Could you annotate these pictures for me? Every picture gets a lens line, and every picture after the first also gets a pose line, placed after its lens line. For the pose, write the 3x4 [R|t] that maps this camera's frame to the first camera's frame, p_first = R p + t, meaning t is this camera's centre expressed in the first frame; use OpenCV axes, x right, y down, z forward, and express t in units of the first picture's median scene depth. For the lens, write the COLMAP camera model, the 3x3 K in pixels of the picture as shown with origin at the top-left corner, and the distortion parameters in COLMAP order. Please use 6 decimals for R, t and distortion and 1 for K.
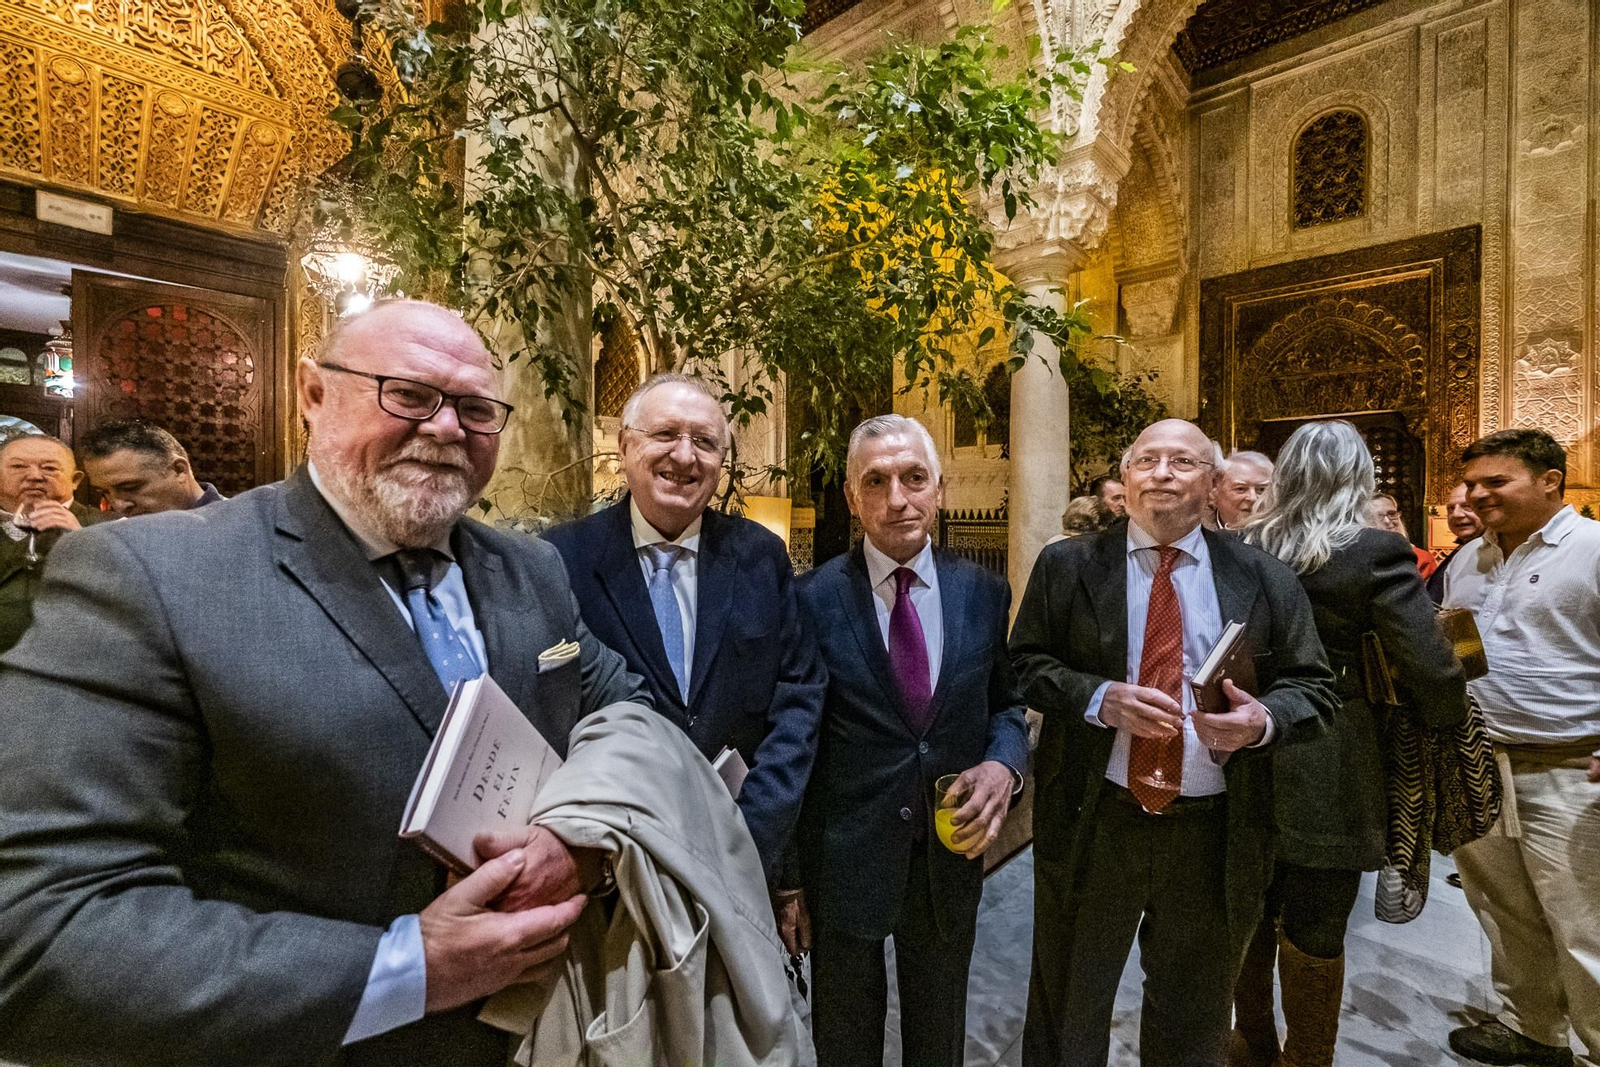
lens RADIAL K [[710.1, 0, 785.4], [0, 710.1, 531.9], [0, 0, 1]] dist [-0.012239, 0.001132]
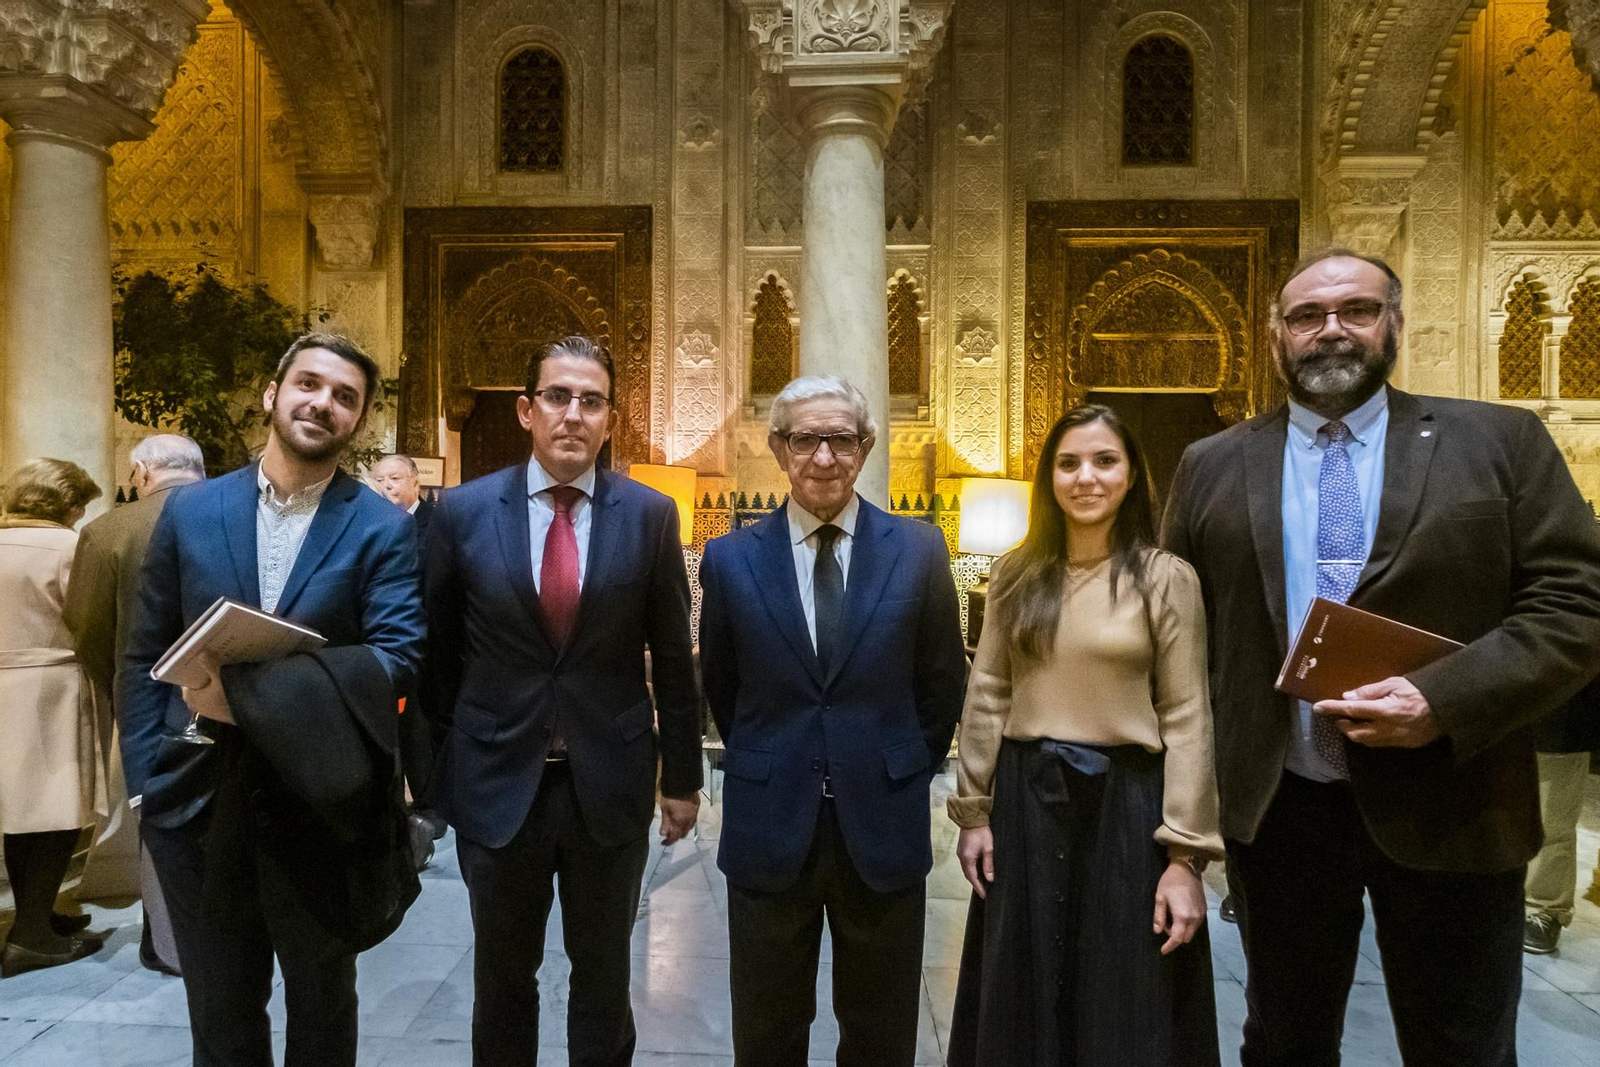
lens RADIAL K [[890.8, 0, 801.5], [0, 890.8, 542.4], [0, 0, 1]] dist [-0.018458, 0.000740]
pose [[0.743200, -0.016707, 0.668860, 0.284054], [0.005285, 0.999804, 0.019100, 0.010794], [-0.669048, -0.010660, 0.743143, -0.069488]]
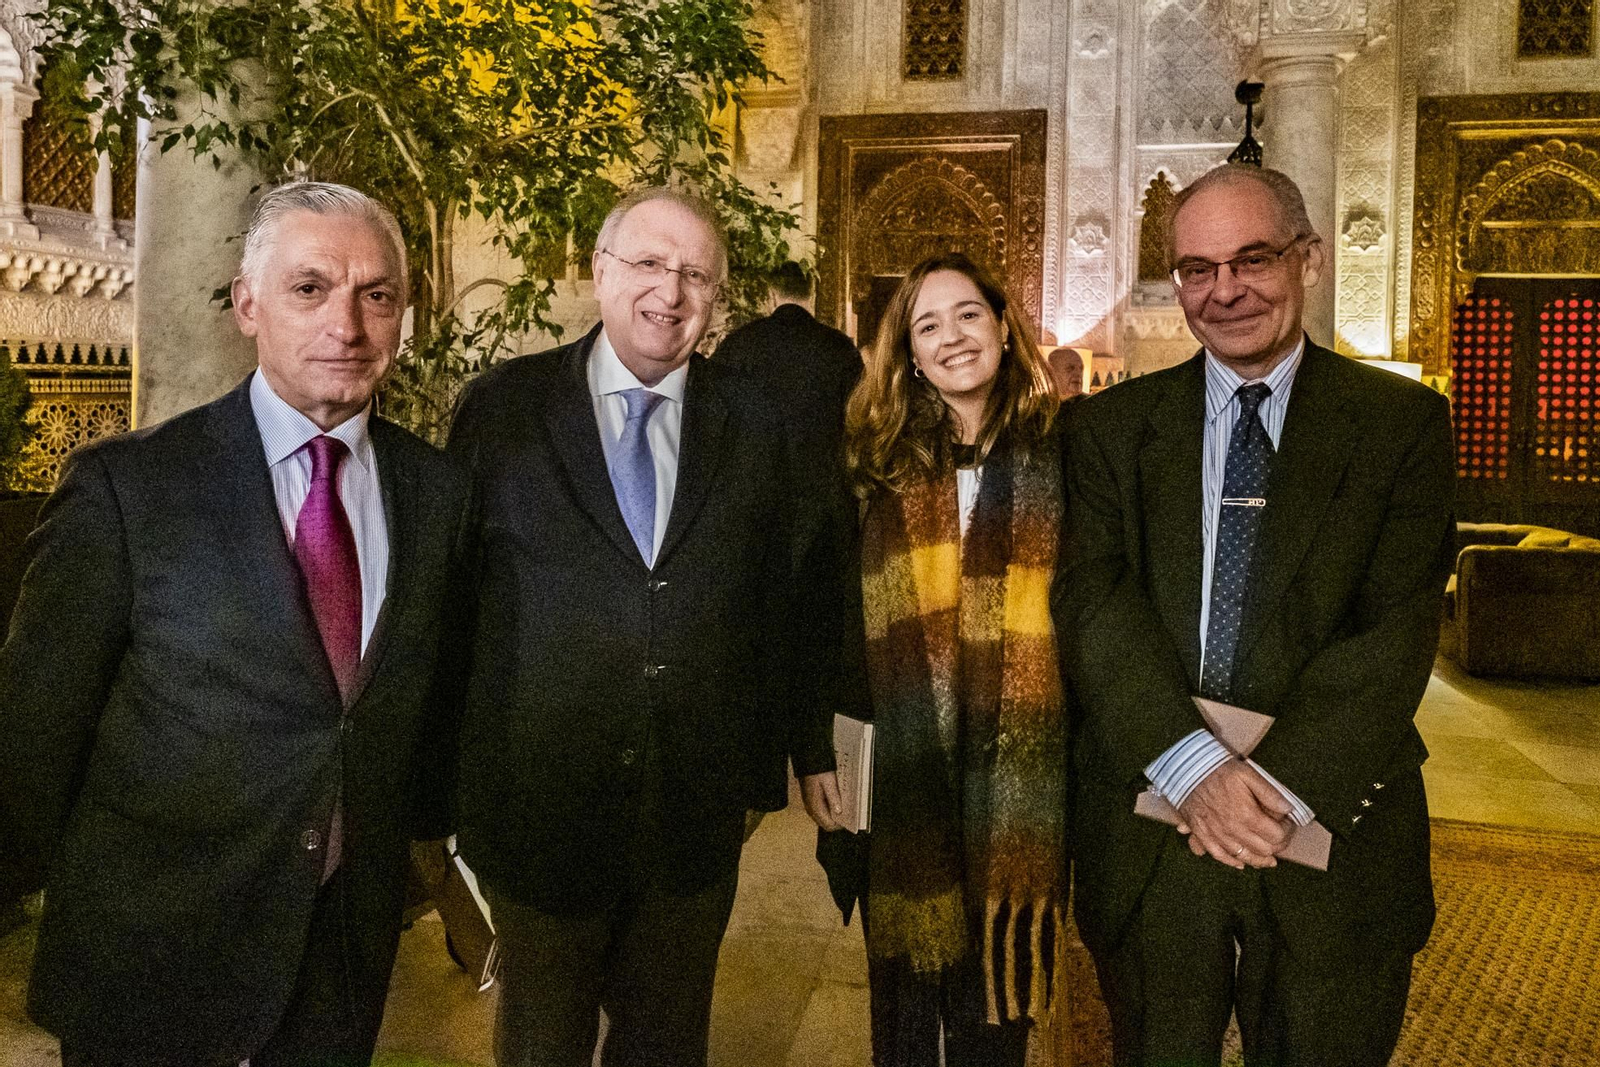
lens RADIAL K [[1075.8, 0, 803.8], [0, 1075.8, 425.8], [0, 0, 1]] dist [-0.018165, -0.008496]
pose [[0.853006, -0.007262, 0.521850, -0.182953], [-0.008260, 0.999590, 0.027411, 0.006589], [-0.521835, -0.027692, 0.852597, -0.214541]]
